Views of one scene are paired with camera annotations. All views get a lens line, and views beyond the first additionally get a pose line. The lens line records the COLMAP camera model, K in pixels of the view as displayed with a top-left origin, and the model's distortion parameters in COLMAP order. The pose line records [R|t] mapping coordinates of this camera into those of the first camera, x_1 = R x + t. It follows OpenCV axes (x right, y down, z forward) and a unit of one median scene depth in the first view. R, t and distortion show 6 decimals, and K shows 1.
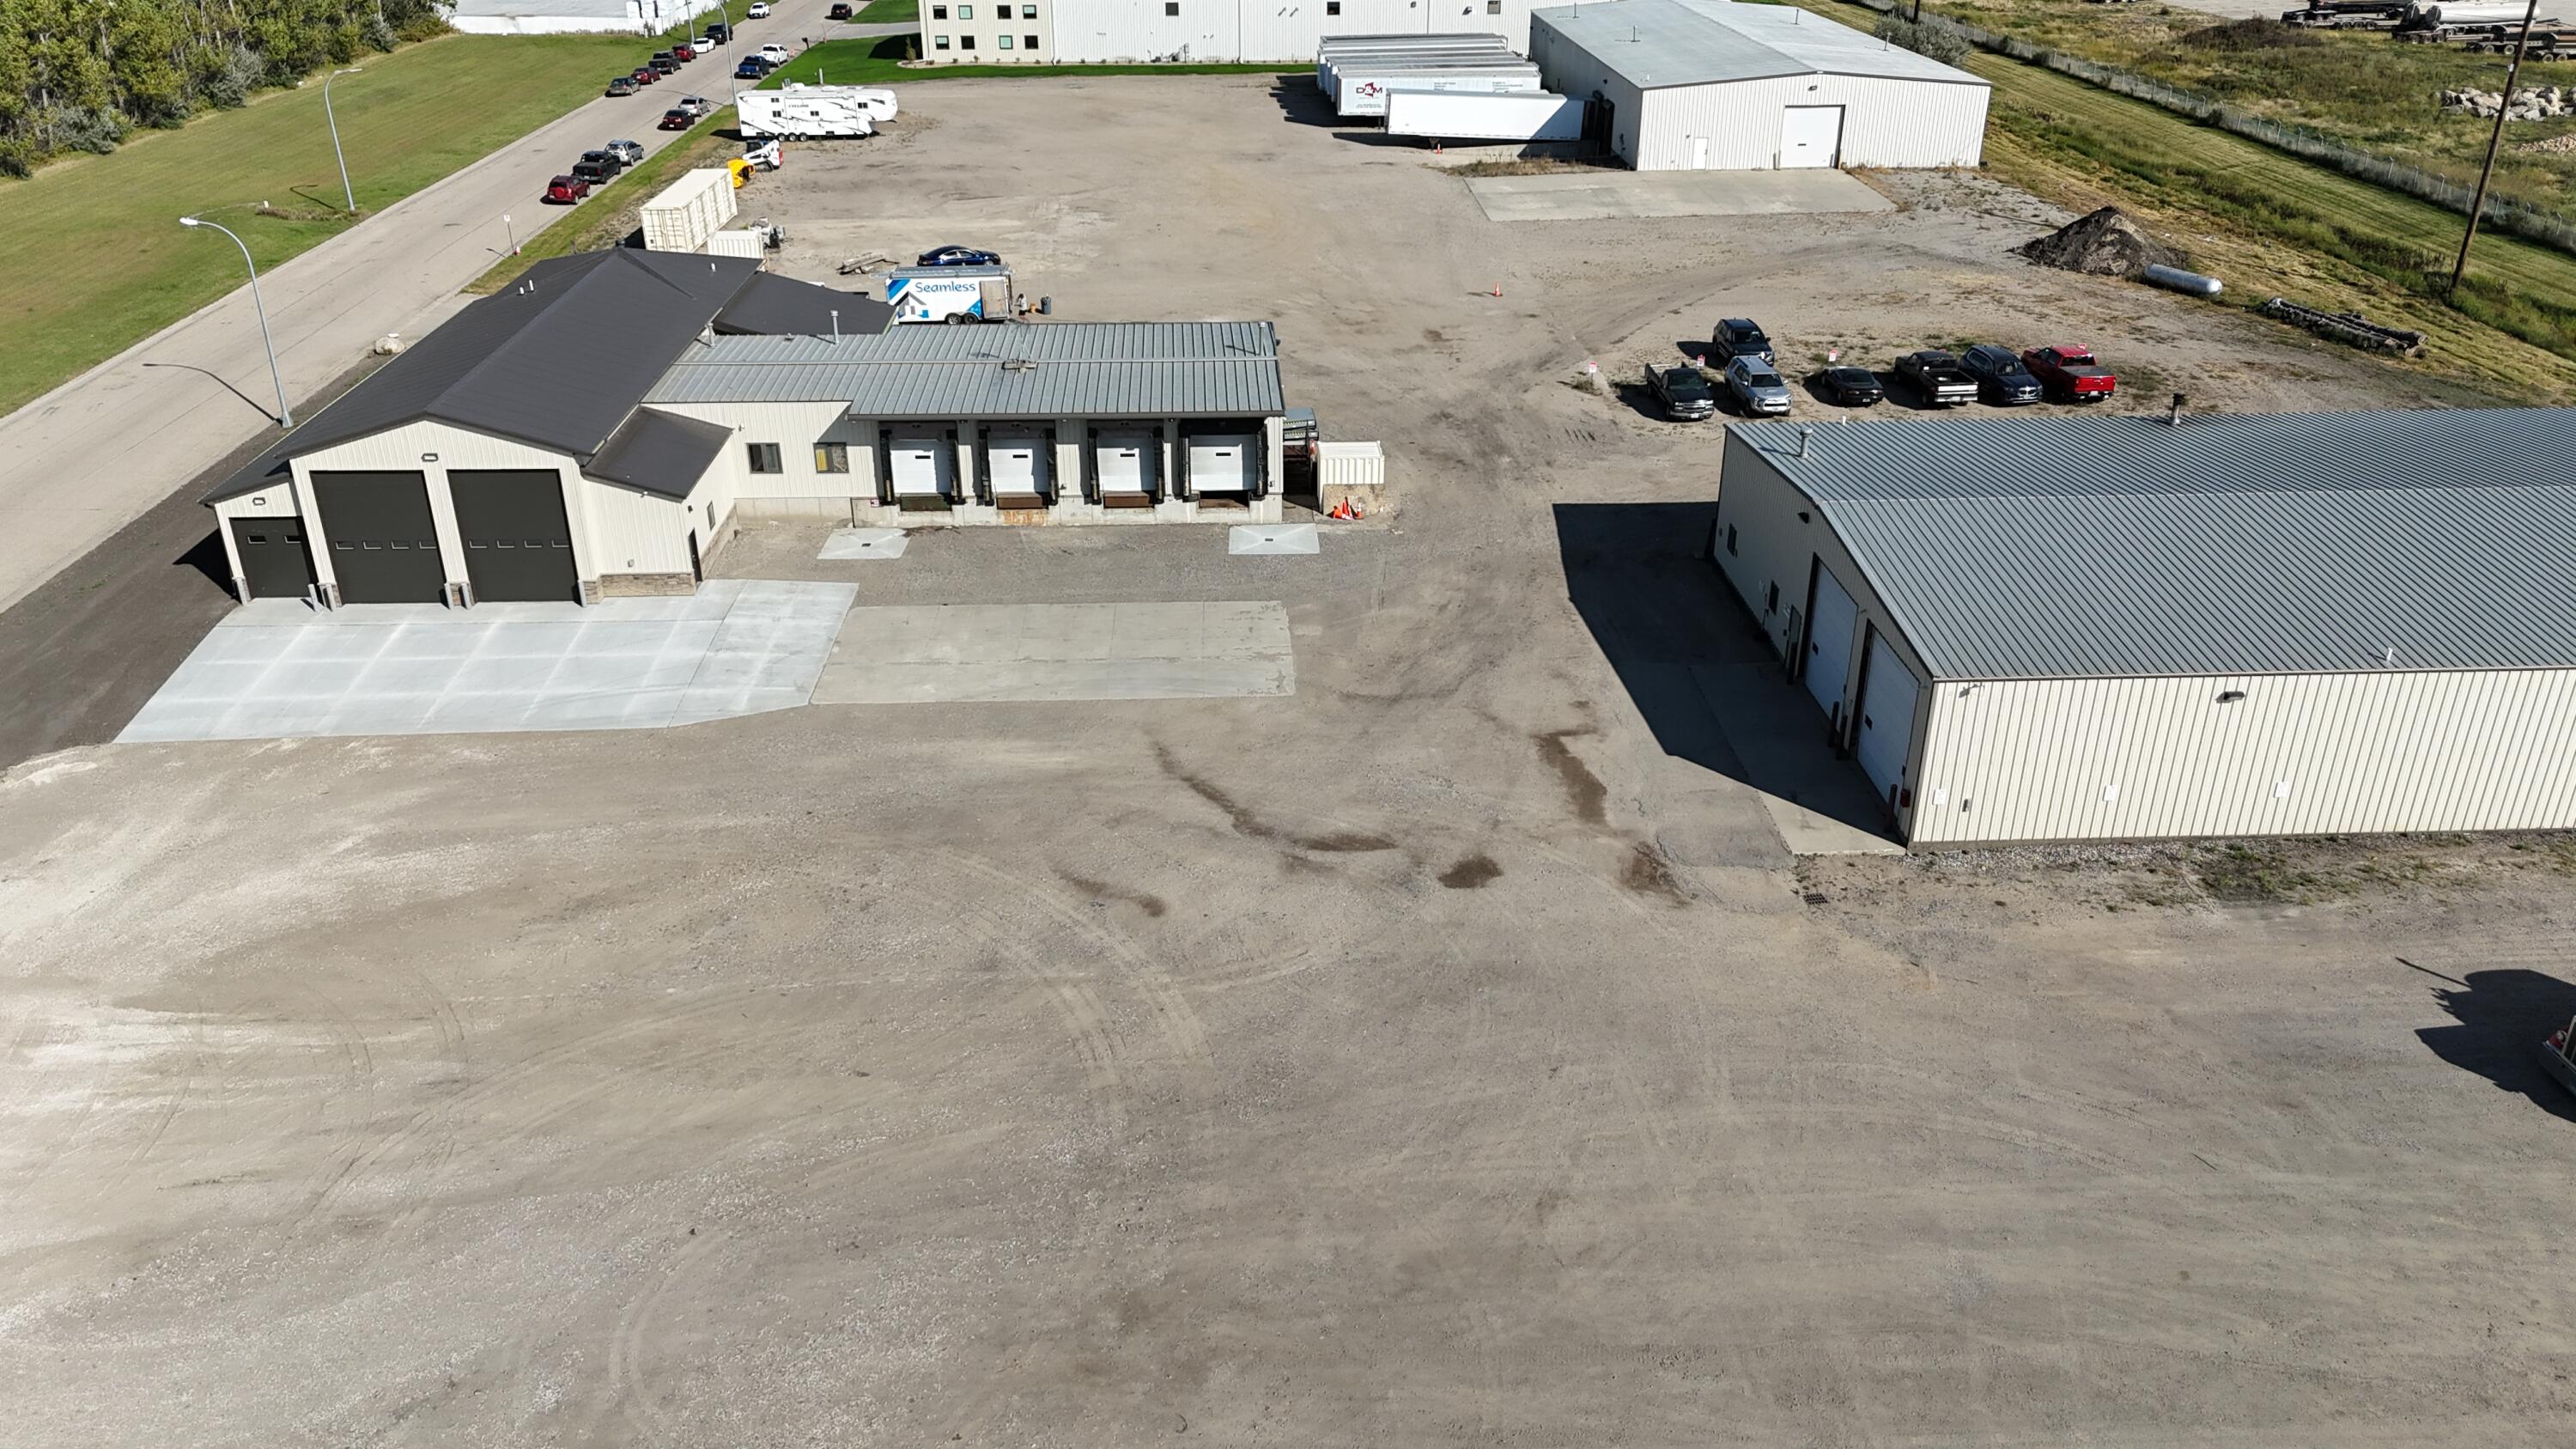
lens RADIAL K [[1900.9, 0, 1301.3], [0, 1900.9, 710.9], [0, 0, 1]] dist [0.068893, -0.054956]
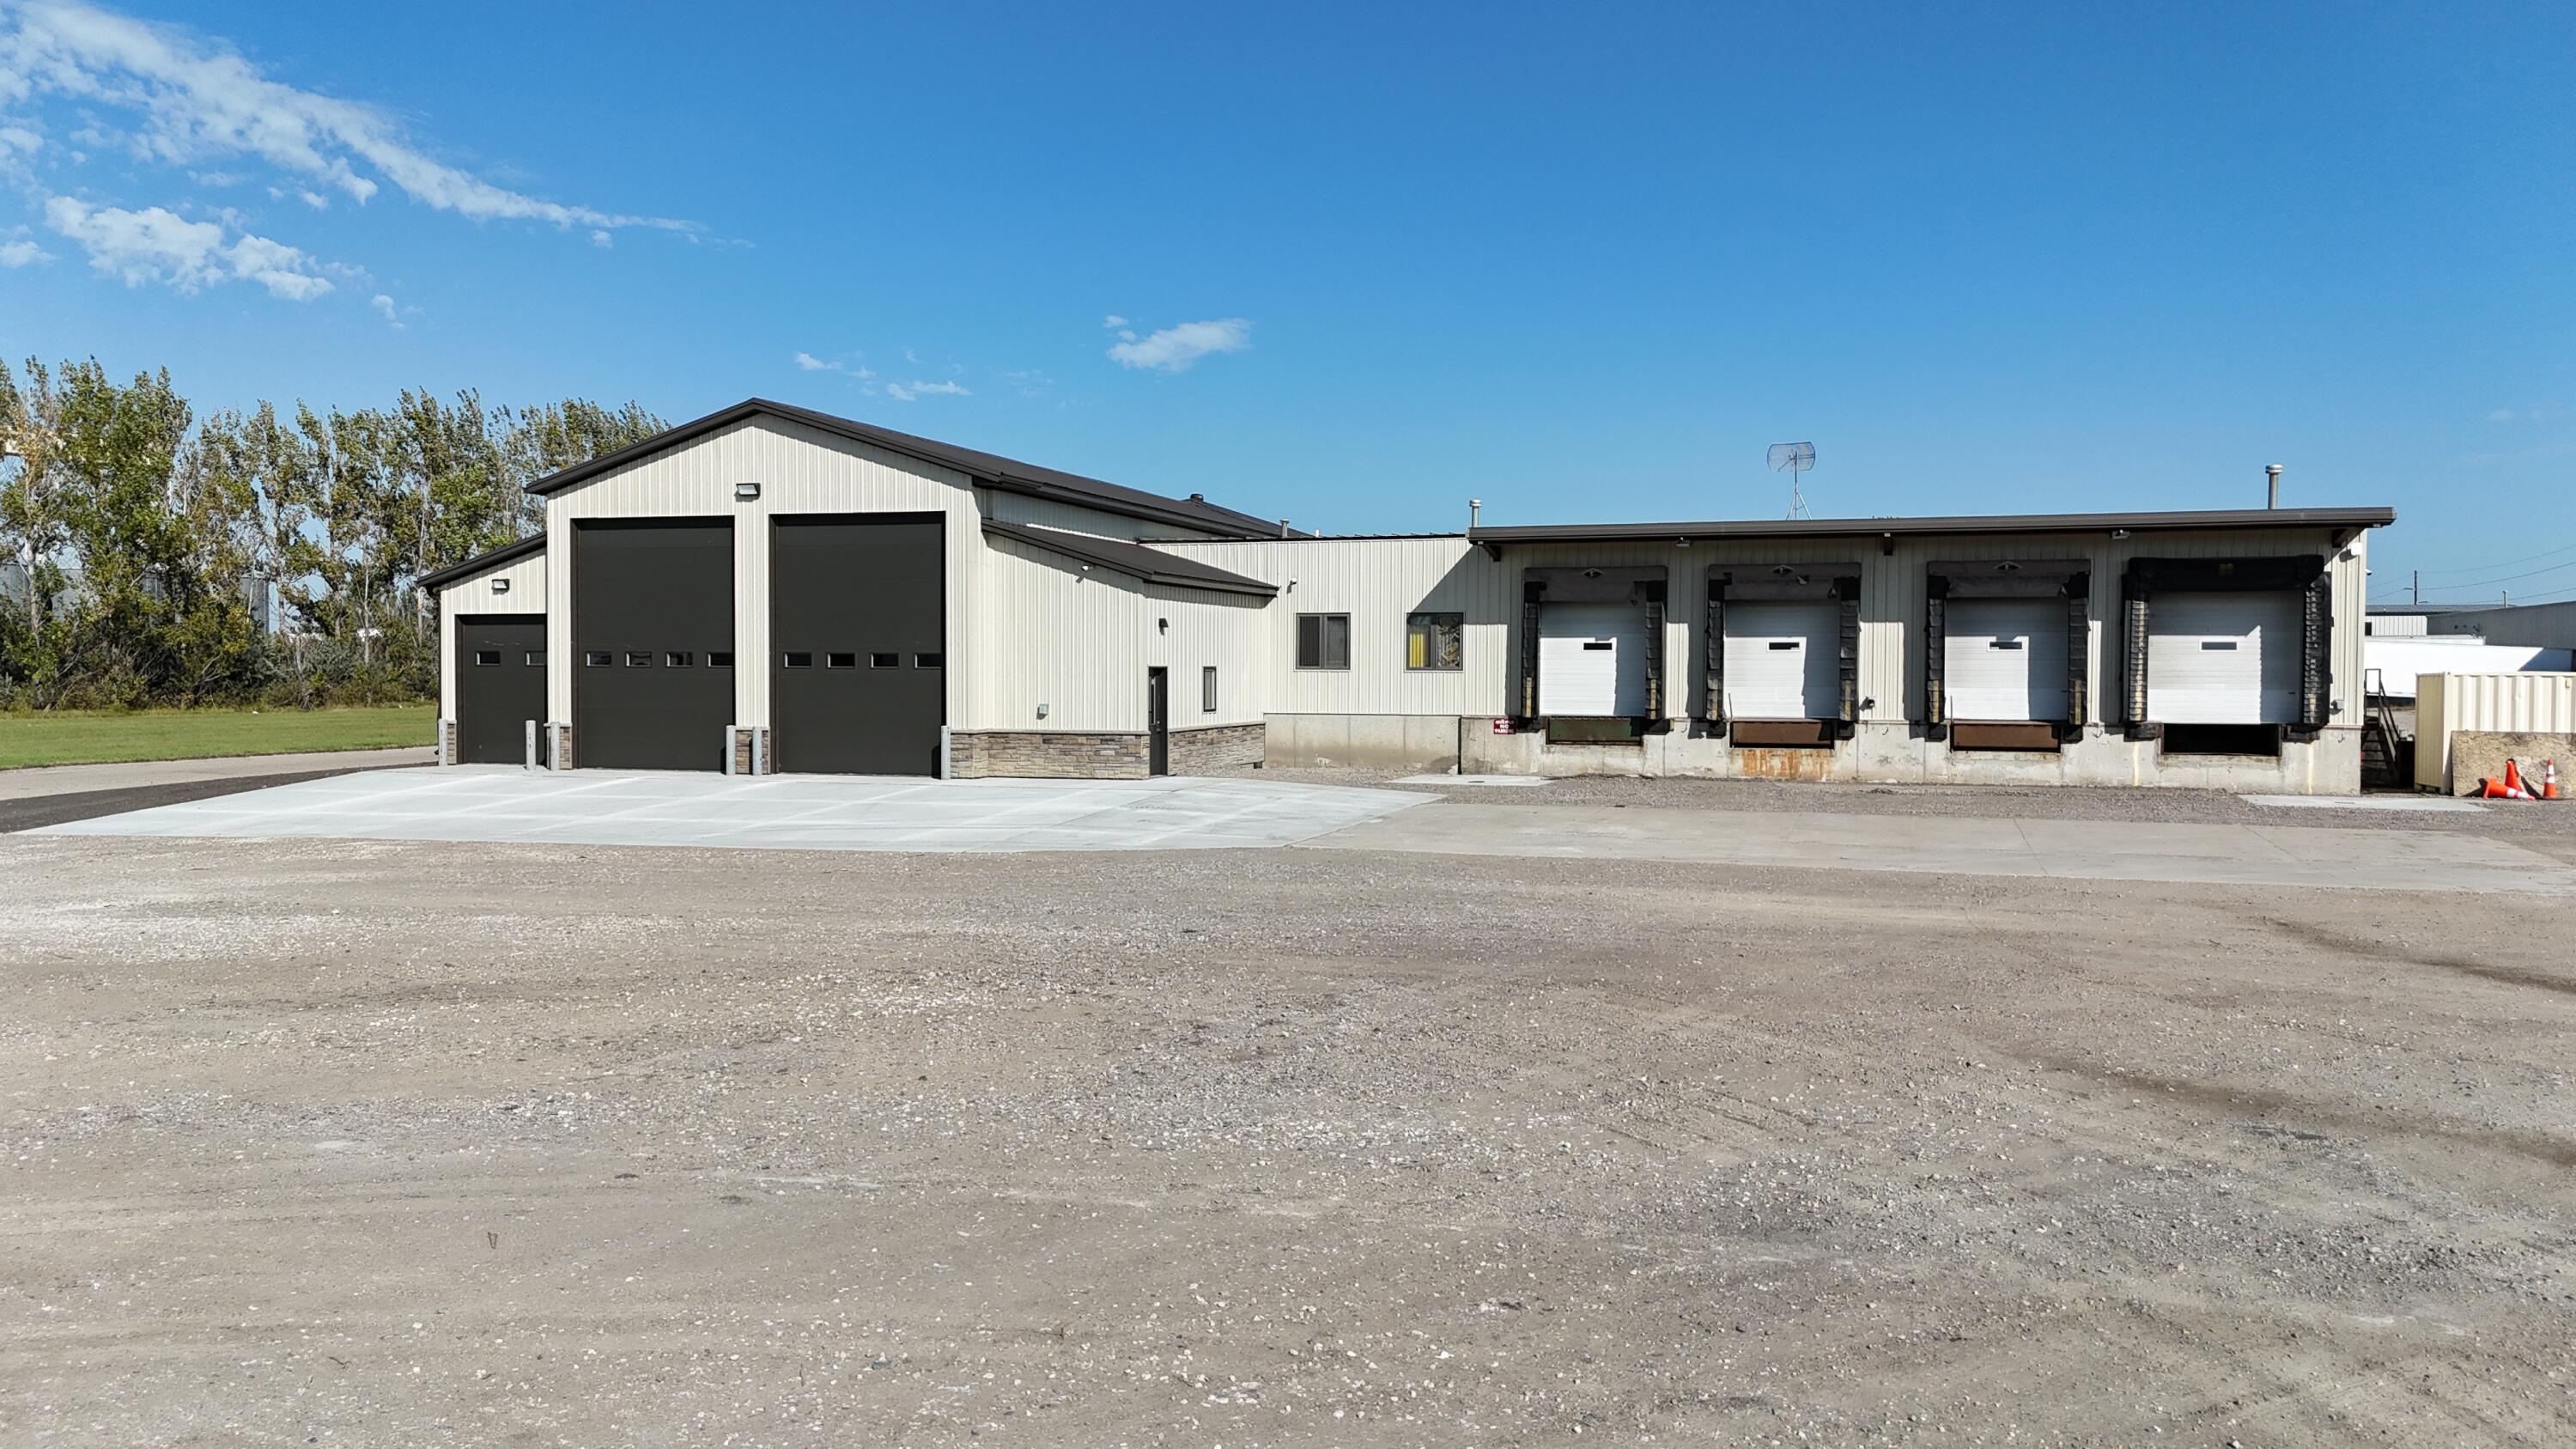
lens RADIAL K [[1900.9, 0, 1294.0], [0, 1900.9, 714.4], [0, 0, 1]] dist [0.068893, -0.054956]
pose [[0.938538, 0.012294, -0.344957, -0.093441], [-0.155893, 0.906735, -0.391828, 0.109365], [0.307968, 0.421522, 0.852922, 0.524562]]
